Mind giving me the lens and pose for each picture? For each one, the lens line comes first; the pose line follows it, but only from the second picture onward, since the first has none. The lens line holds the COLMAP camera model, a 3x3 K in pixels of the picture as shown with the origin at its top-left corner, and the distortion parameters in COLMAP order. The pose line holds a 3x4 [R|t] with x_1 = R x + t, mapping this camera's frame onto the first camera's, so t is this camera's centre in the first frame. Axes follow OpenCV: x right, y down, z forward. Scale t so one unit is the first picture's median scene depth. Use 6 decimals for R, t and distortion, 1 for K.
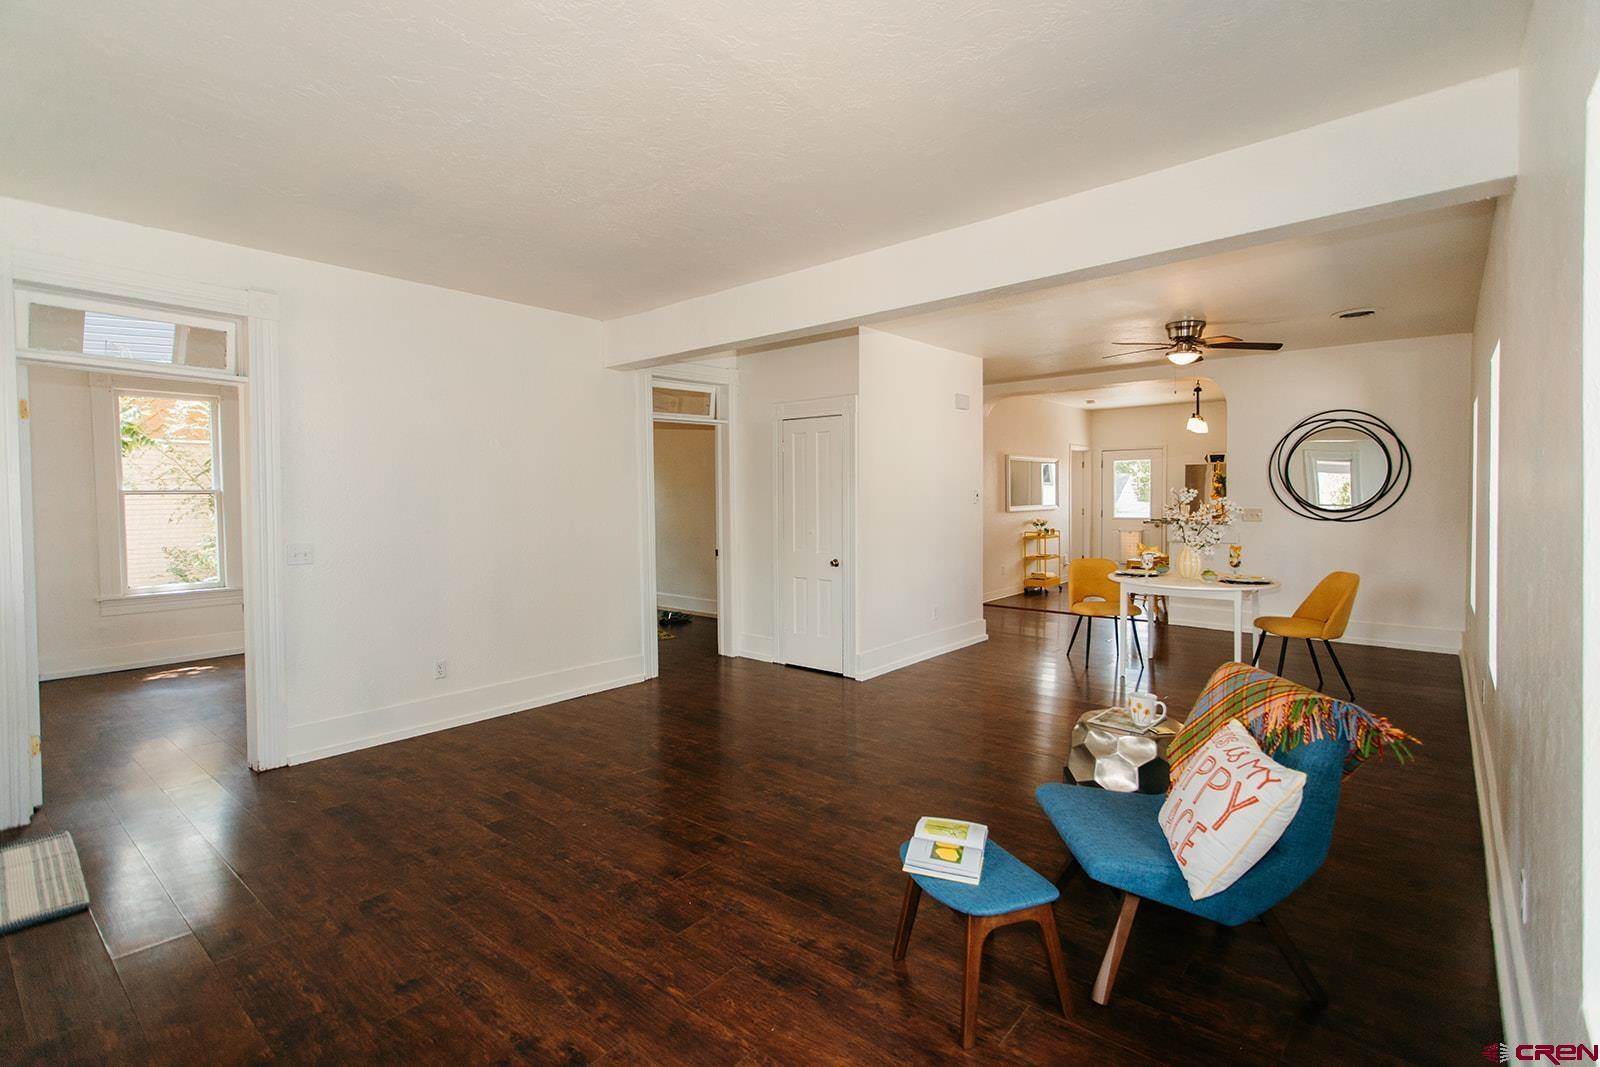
lens RADIAL K [[758.8, 0, 806.8], [0, 758.8, 517.0], [0, 0, 1]] dist [0.005188, 0.000501]
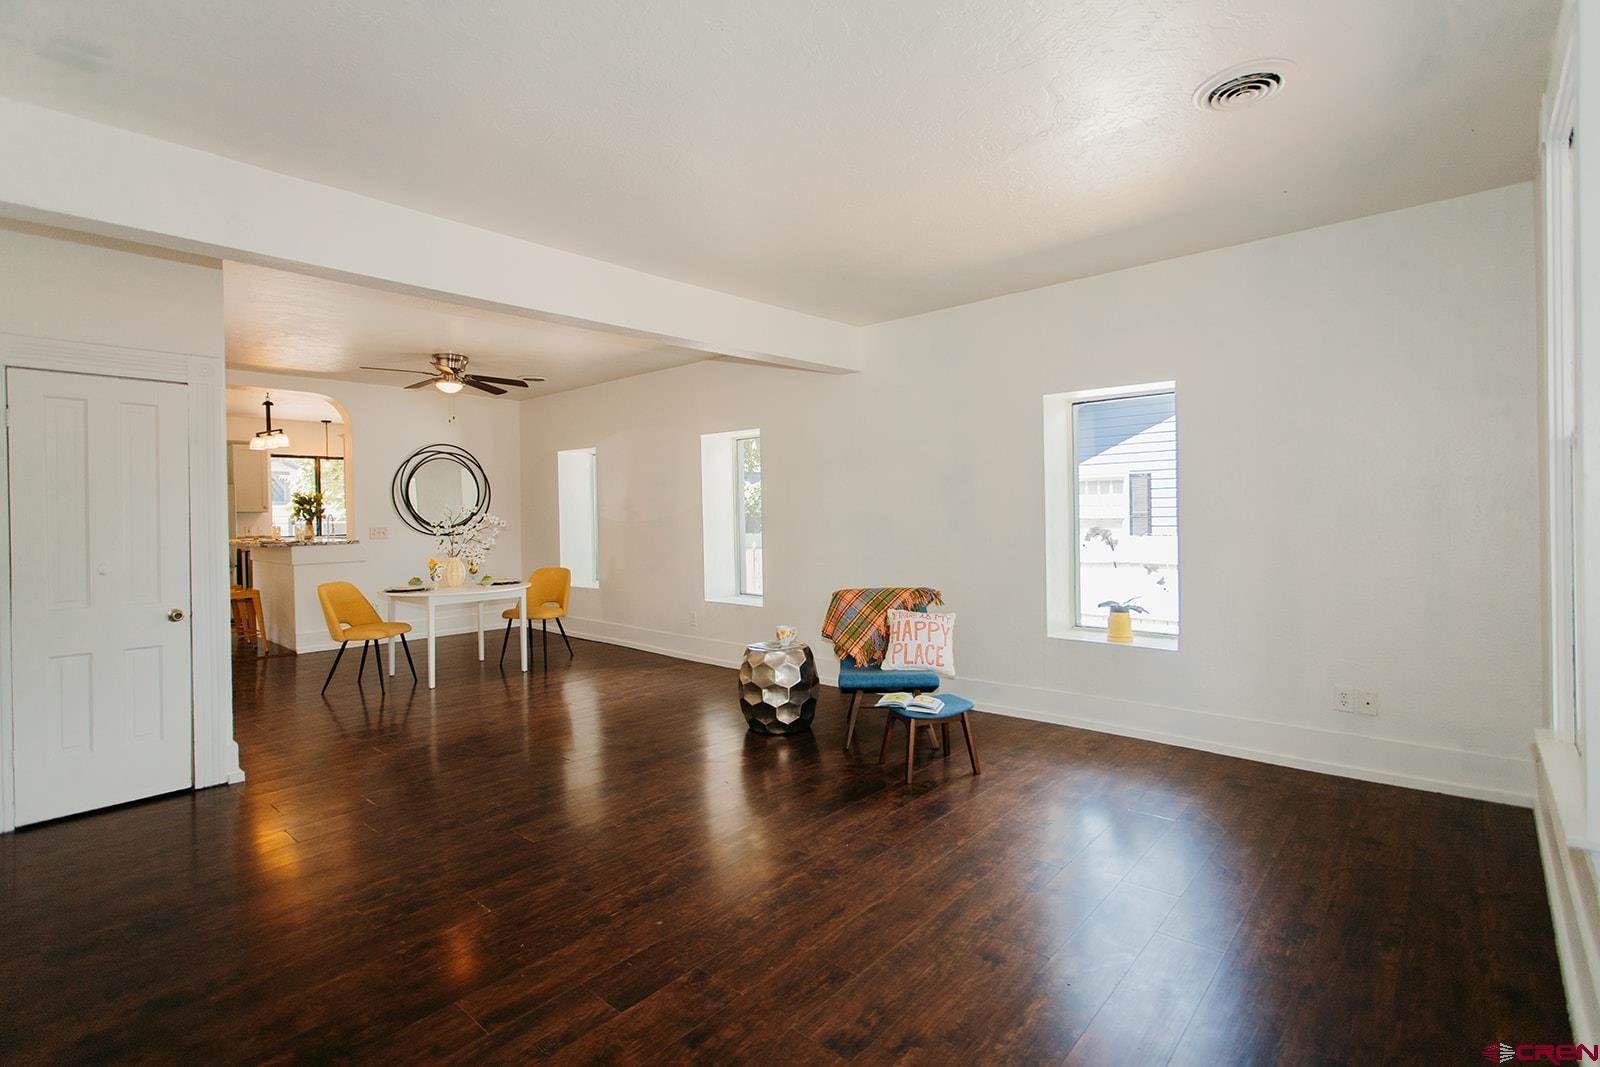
lens RADIAL K [[767.6, 0, 810.5], [0, 767.6, 517.7], [0, 0, 1]] dist [-0.001349, 0.010593]
pose [[0.008090, -0.002089, 0.999965, -0.606083], [0.044342, 0.999015, 0.001728, 0.001337], [-0.998984, 0.044326, 0.008175, 0.467861]]
